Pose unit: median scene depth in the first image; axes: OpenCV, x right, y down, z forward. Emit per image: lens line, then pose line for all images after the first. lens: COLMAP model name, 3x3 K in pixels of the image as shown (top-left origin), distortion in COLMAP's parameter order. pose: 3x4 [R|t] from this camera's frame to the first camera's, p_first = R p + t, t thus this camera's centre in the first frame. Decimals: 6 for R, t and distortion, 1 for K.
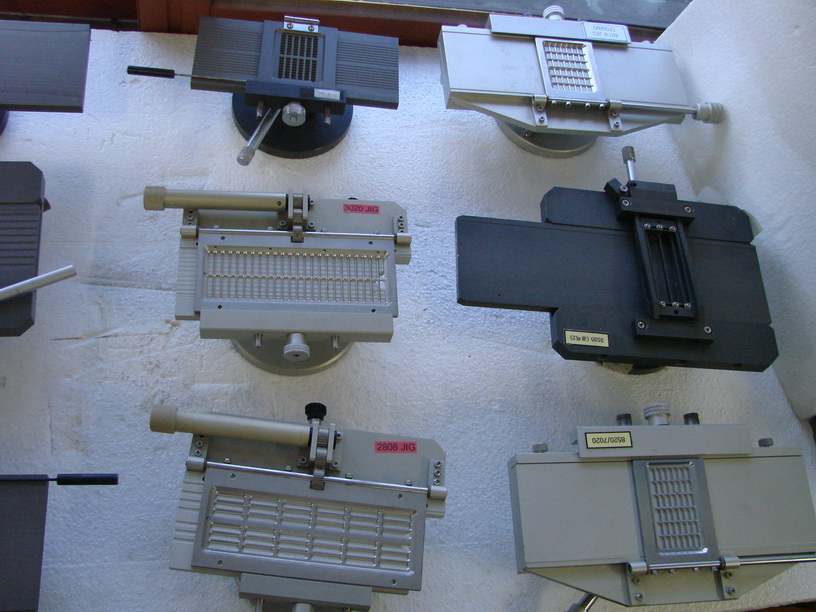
lens RADIAL K [[848.8, 0, 404.1], [0, 848.8, 306.6], [0, 0, 1]] dist [-0.137566, 0.000000]
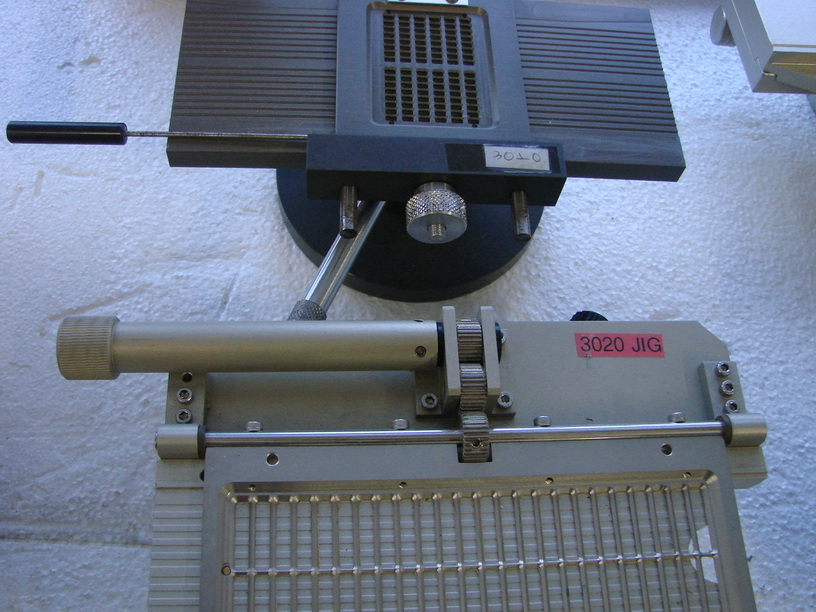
lens RADIAL K [[848.8, 0, 404.8], [0, 848.8, 308.5], [0, 0, 1]] dist [-0.137566, 0.000000]
pose [[0.996050, -0.028364, -0.084146, -0.121171], [0.027614, 0.999568, -0.010069, -0.135410], [0.084395, 0.007705, 0.996403, 0.619084]]
